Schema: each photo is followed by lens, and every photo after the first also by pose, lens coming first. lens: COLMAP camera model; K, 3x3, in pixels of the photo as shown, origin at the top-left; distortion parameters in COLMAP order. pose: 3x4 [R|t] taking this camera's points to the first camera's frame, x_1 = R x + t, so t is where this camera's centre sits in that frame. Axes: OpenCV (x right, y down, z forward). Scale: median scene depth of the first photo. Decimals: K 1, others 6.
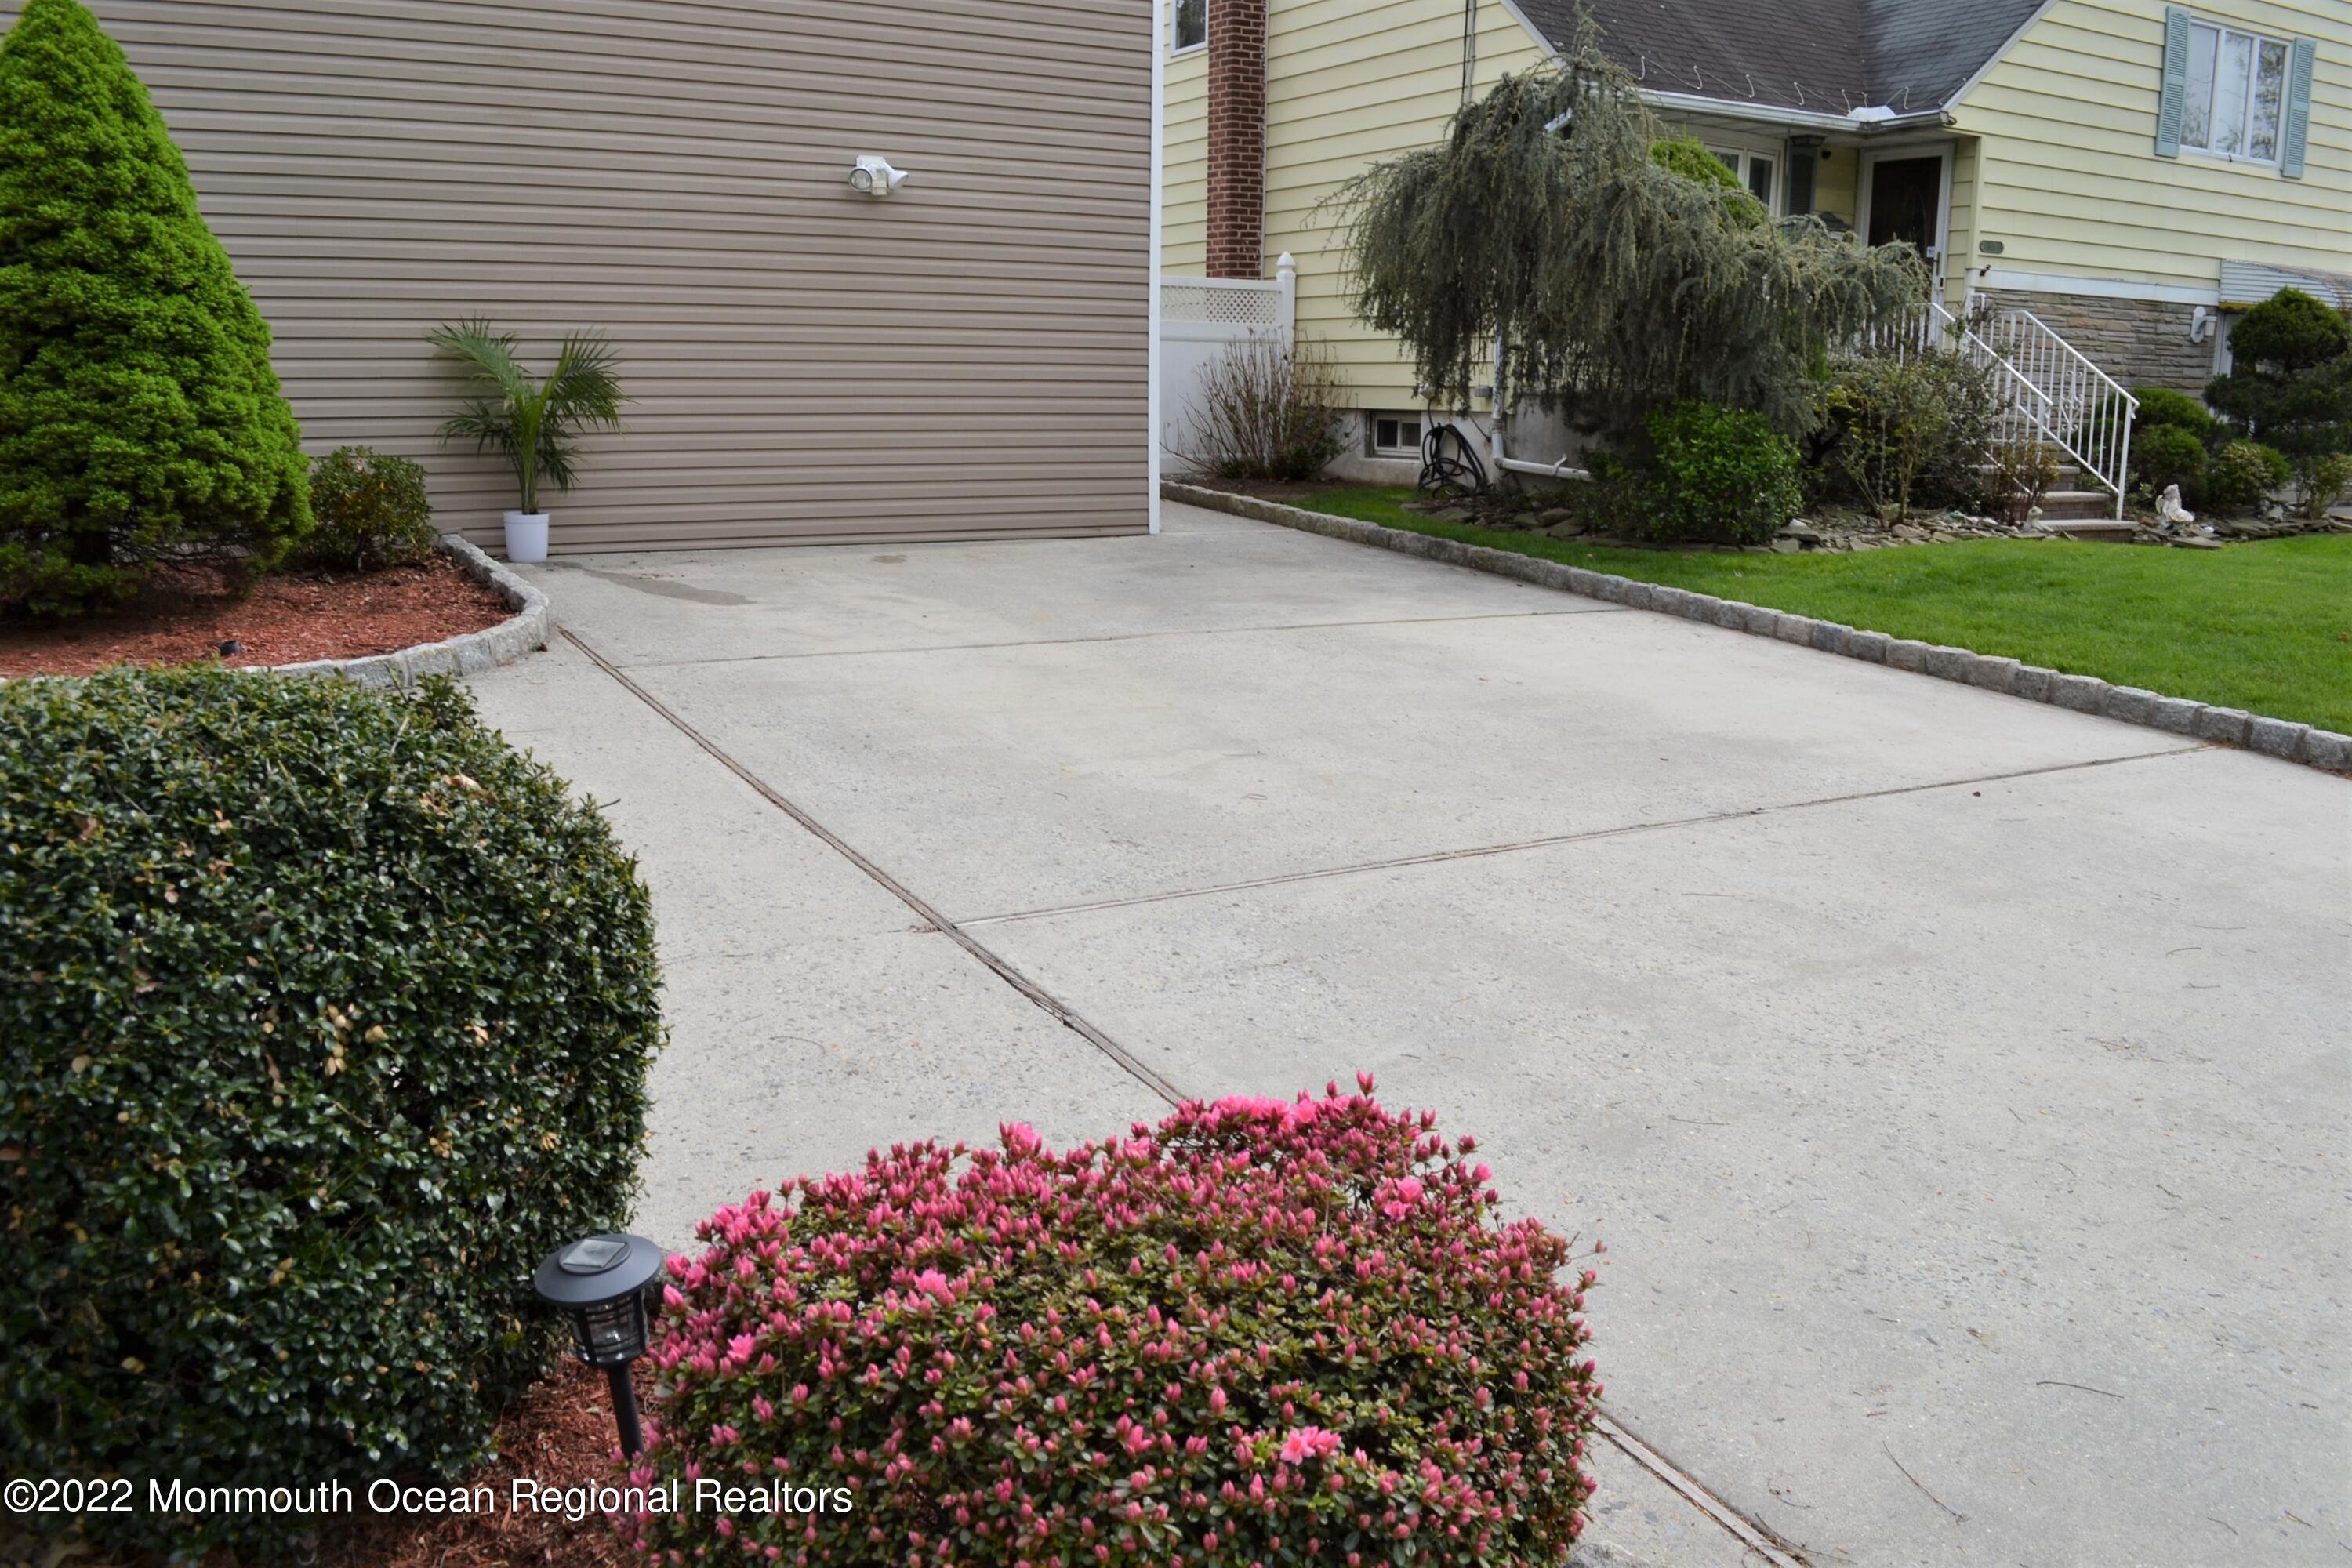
lens RADIAL K [[1947.1, 0, 1176.0], [0, 1947.1, 784.0], [0, 0, 1]] dist [-0.088578, 0.016322]
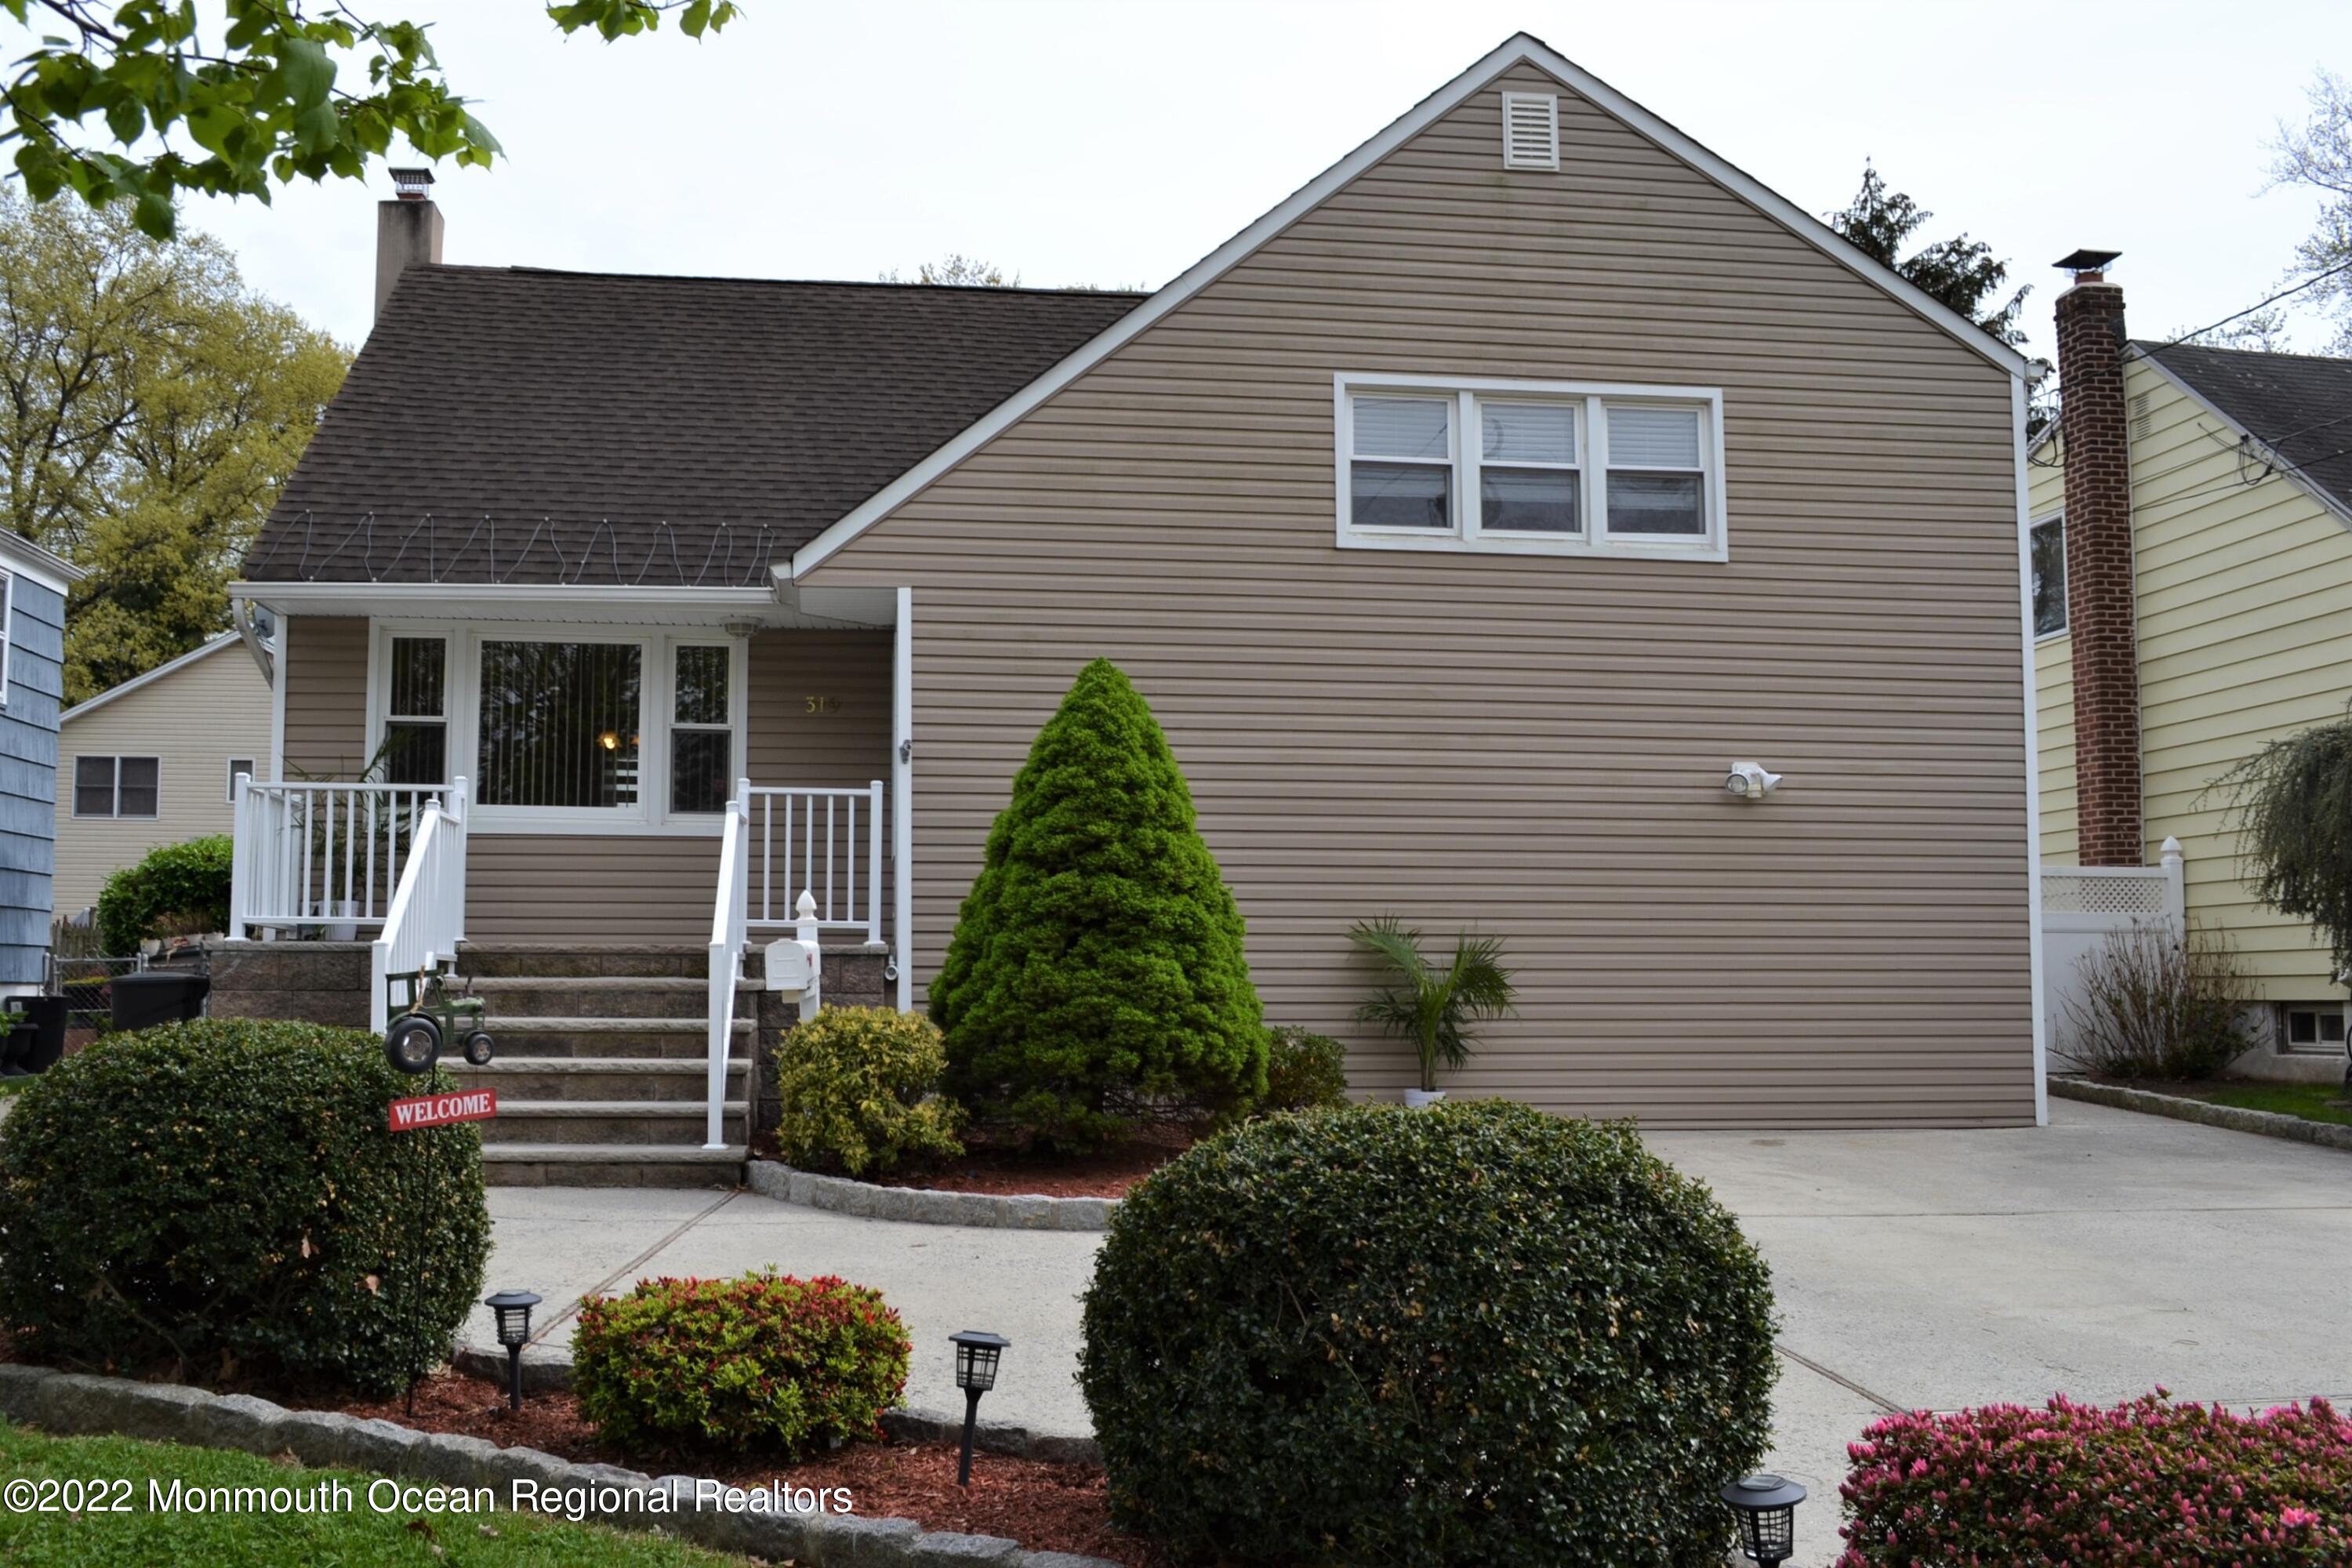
lens RADIAL K [[2081.5, 0, 1038.3], [0, 2081.5, 831.5], [0, 0, 1]] dist [-0.088080, 0.017011]
pose [[0.900028, -0.039311, -0.434056, -0.025607], [-0.083185, 0.962121, -0.259622, 0.057324], [0.427820, 0.269774, 0.862666, -0.205208]]
